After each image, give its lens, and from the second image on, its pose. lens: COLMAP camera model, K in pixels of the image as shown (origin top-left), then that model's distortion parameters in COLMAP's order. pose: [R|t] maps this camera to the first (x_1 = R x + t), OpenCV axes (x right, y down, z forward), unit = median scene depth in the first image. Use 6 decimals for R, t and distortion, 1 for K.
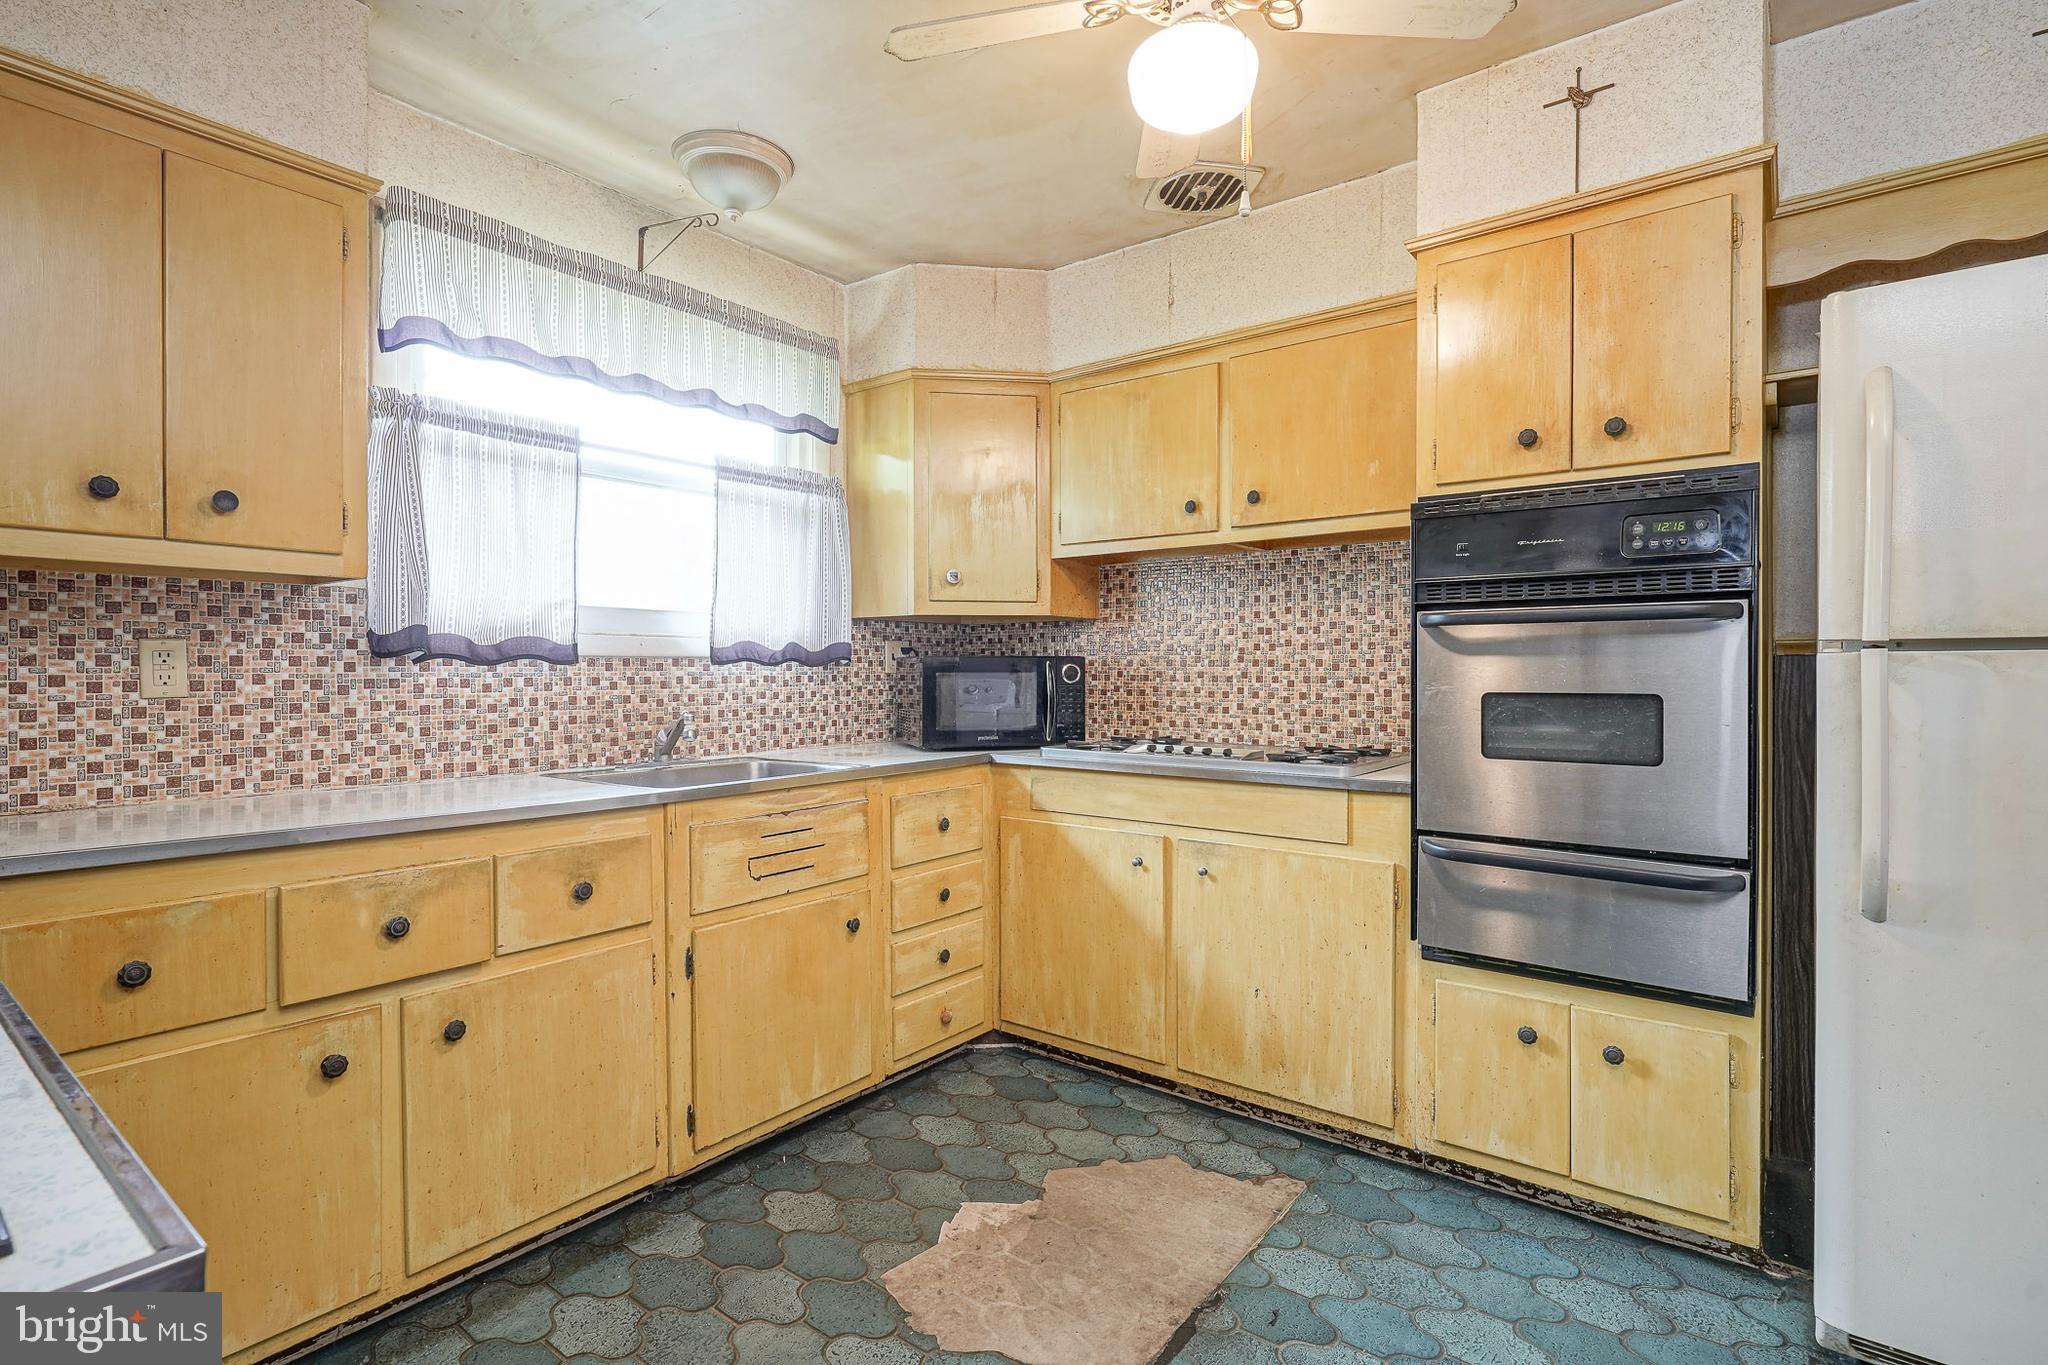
lens RADIAL K [[990.3, 0, 1030.5], [0, 990.3, 680.4], [0, 0, 1]] dist [-0.010694, 0.005177]
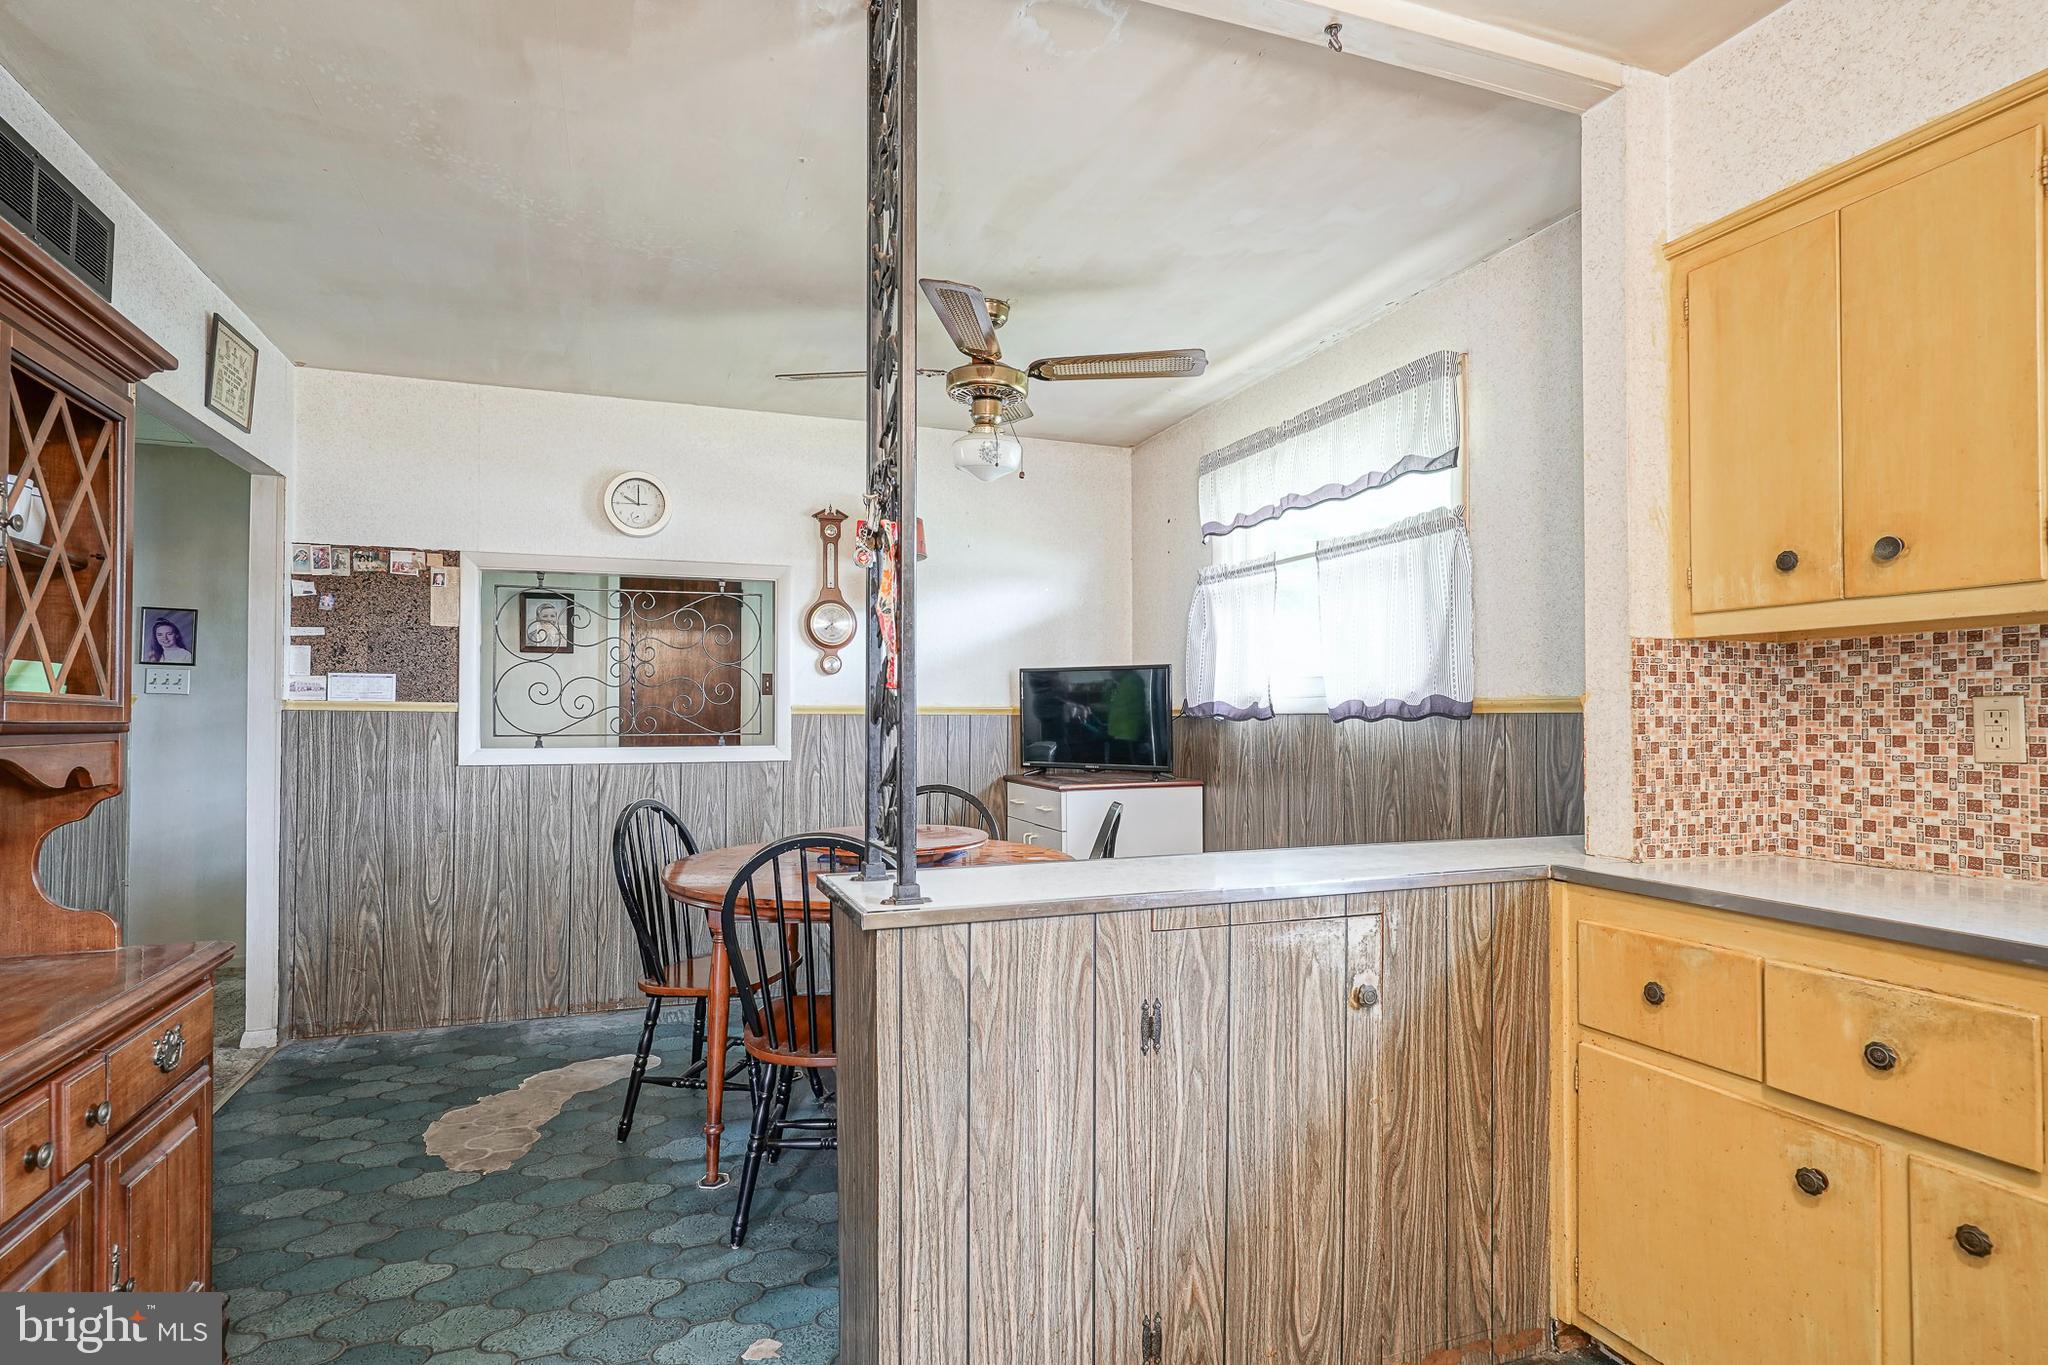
lens RADIAL K [[990.3, 0, 952.9], [0, 990.3, 707.7], [0, 0, 1]] dist [-0.010694, 0.005177]
pose [[-0.557688, -0.011863, -0.829966, 0.372667], [-0.011010, 0.999916, -0.006894, -0.014973], [0.829978, 0.005293, -0.557772, 0.687416]]
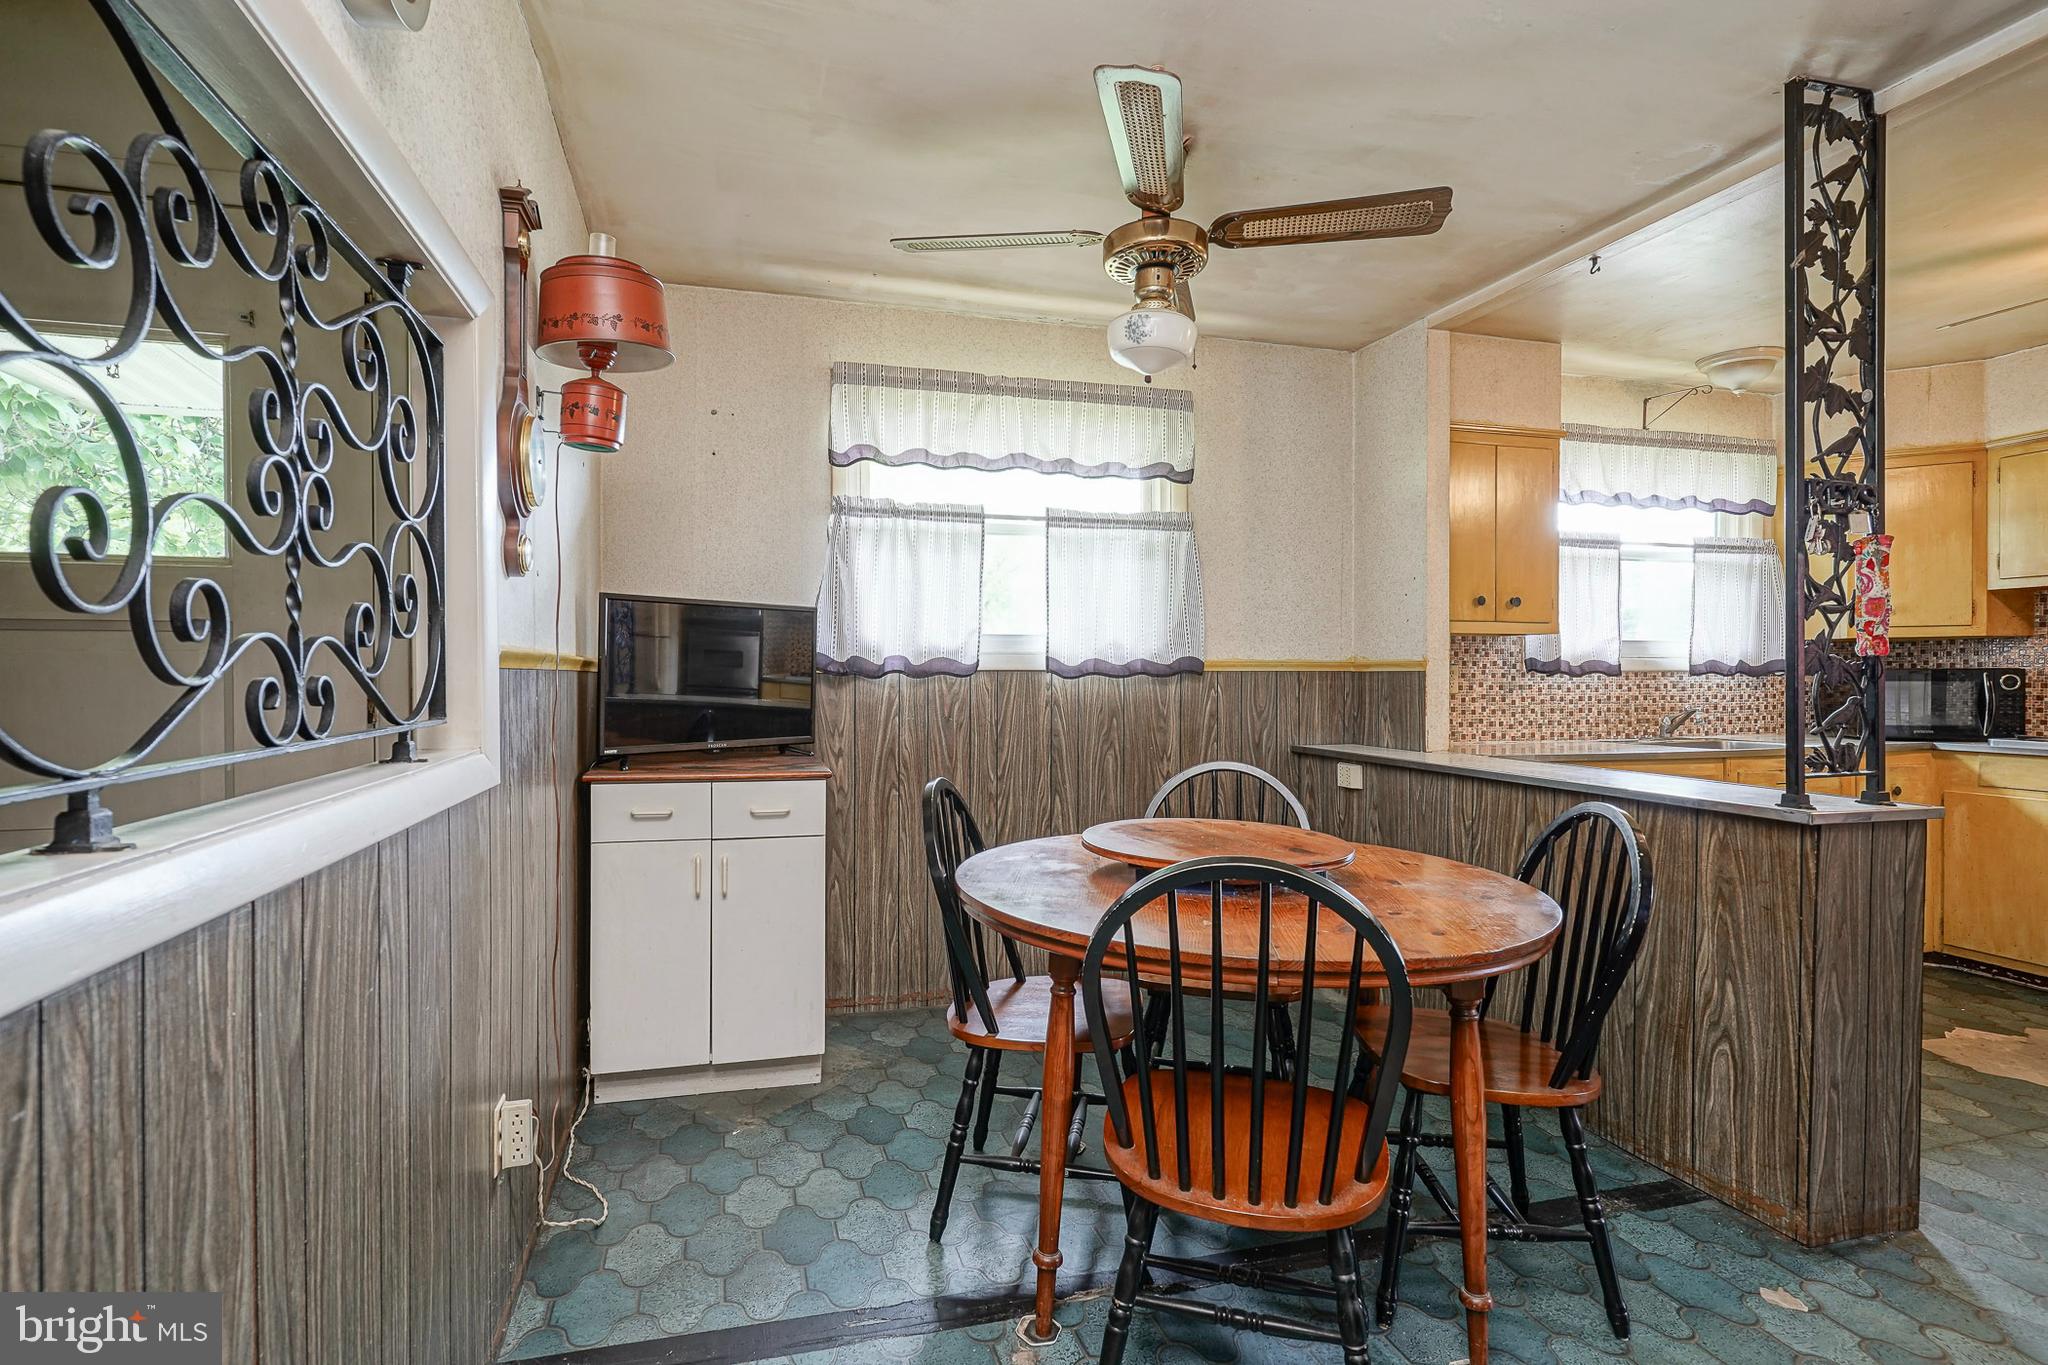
lens RADIAL K [[990.3, 0, 1013.1], [0, 990.3, 683.1], [0, 0, 1]] dist [-0.010694, 0.005177]
pose [[0.797209, 0.004527, -0.603686, -0.342520], [-0.004883, 0.999988, 0.001052, -0.002001], [0.603683, 0.002109, 0.797222, -1.207549]]
